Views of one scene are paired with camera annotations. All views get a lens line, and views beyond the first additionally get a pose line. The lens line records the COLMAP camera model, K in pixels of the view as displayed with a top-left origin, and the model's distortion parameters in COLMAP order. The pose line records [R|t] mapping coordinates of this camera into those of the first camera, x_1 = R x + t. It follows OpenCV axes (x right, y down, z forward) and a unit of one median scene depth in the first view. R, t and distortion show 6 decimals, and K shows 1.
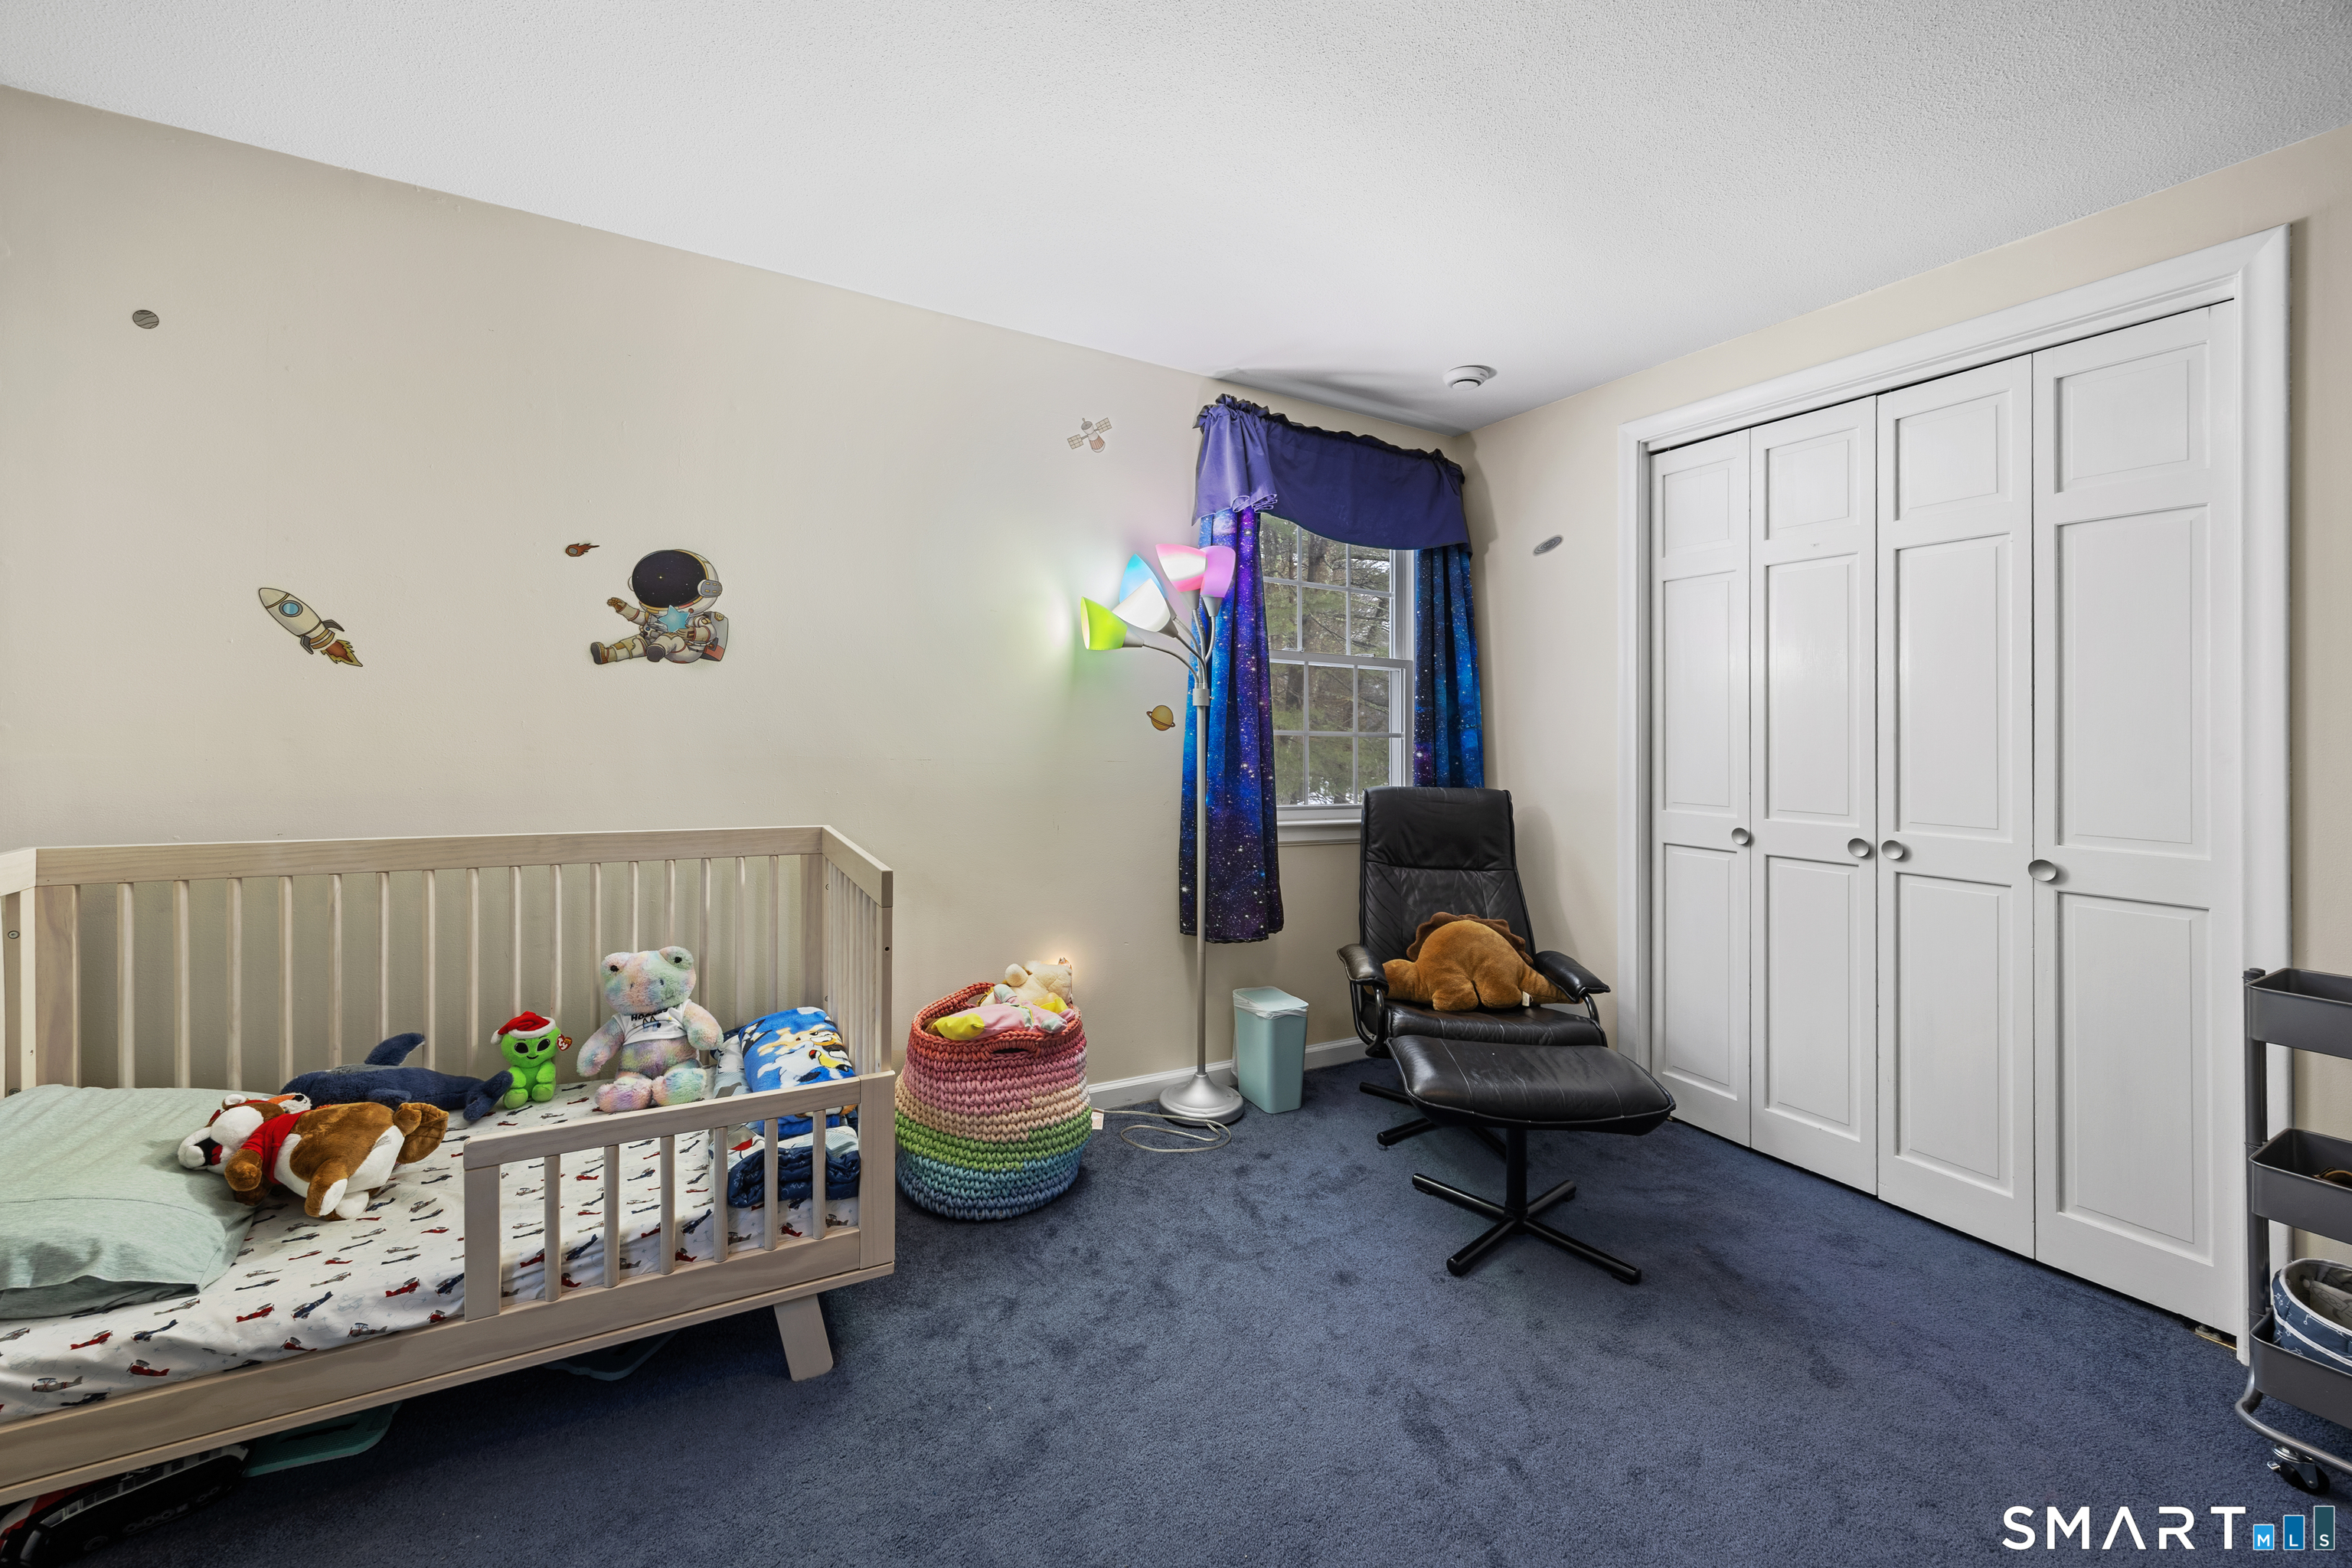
lens RADIAL K [[922.4, 0, 1195.2], [0, 922.4, 726.8], [0, 0, 1]] dist [-0.002424, -0.000259]
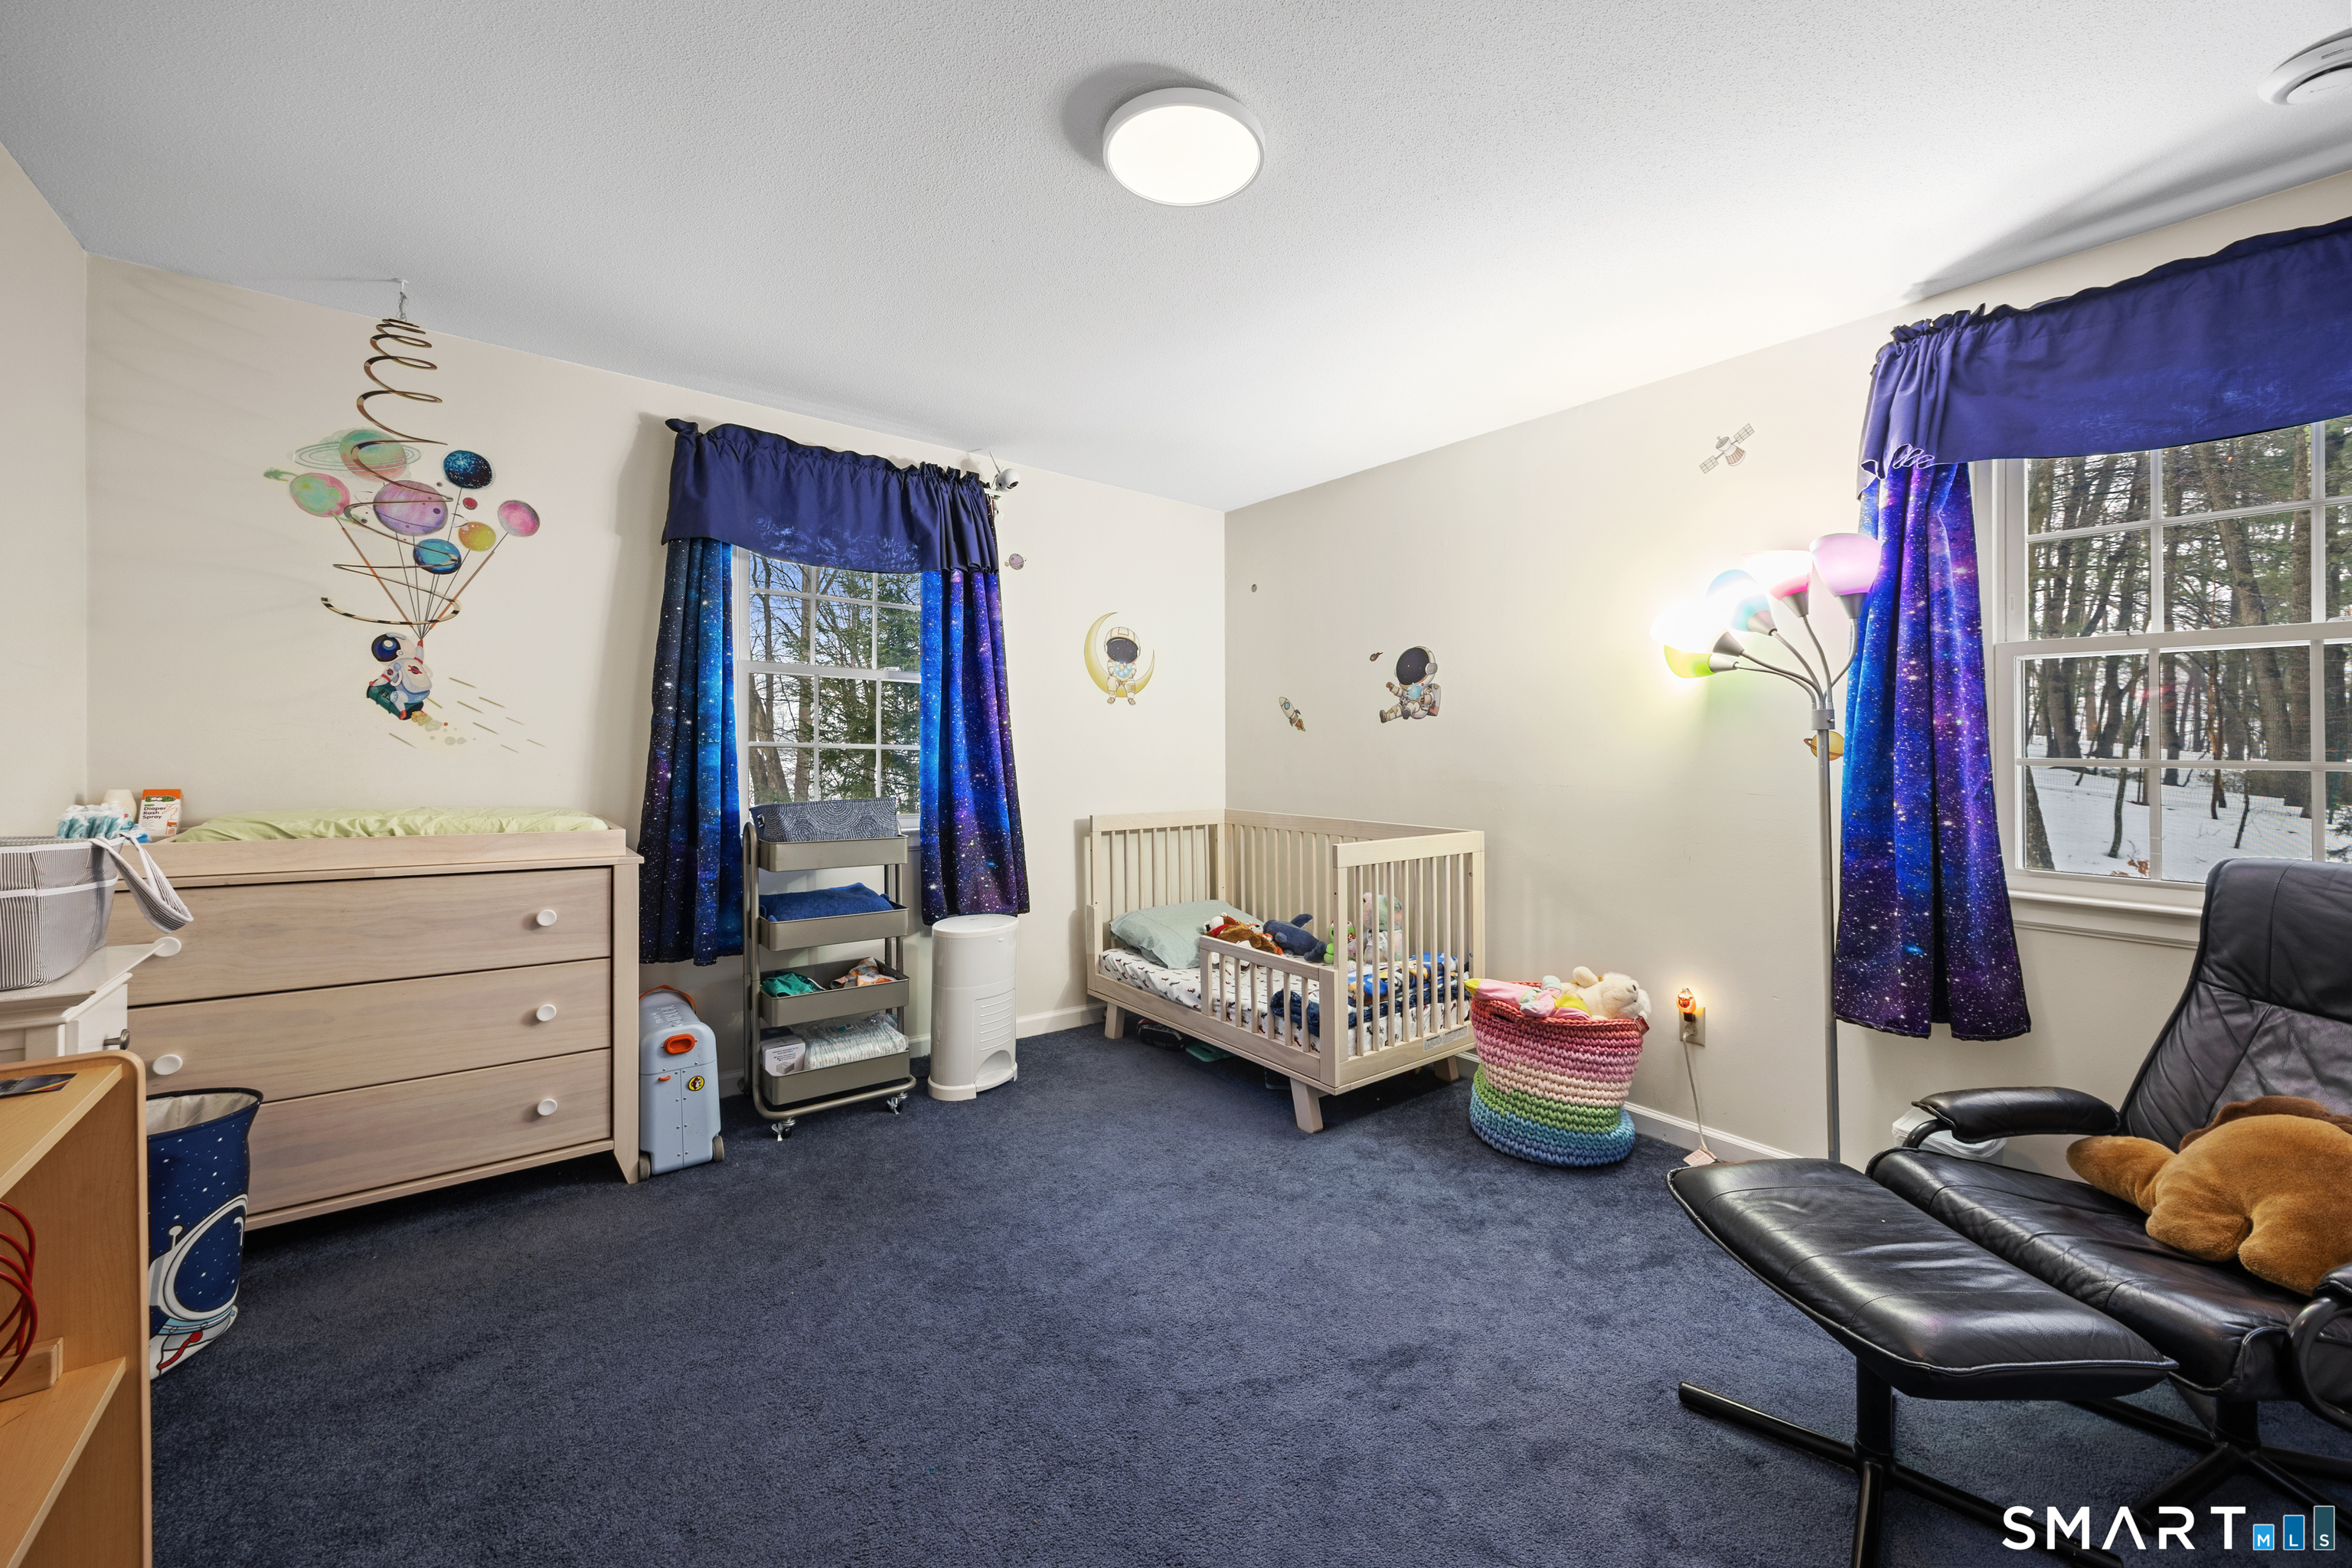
lens RADIAL K [[922.4, 0, 1185.6], [0, 922.4, 773.1], [0, 0, 1]] dist [-0.002424, -0.000259]
pose [[0.142965, 0.004097, -0.989719, 0.956720], [-0.000780, 0.999992, 0.004026, 0.017005], [0.989727, 0.000196, 0.142967, 0.396139]]
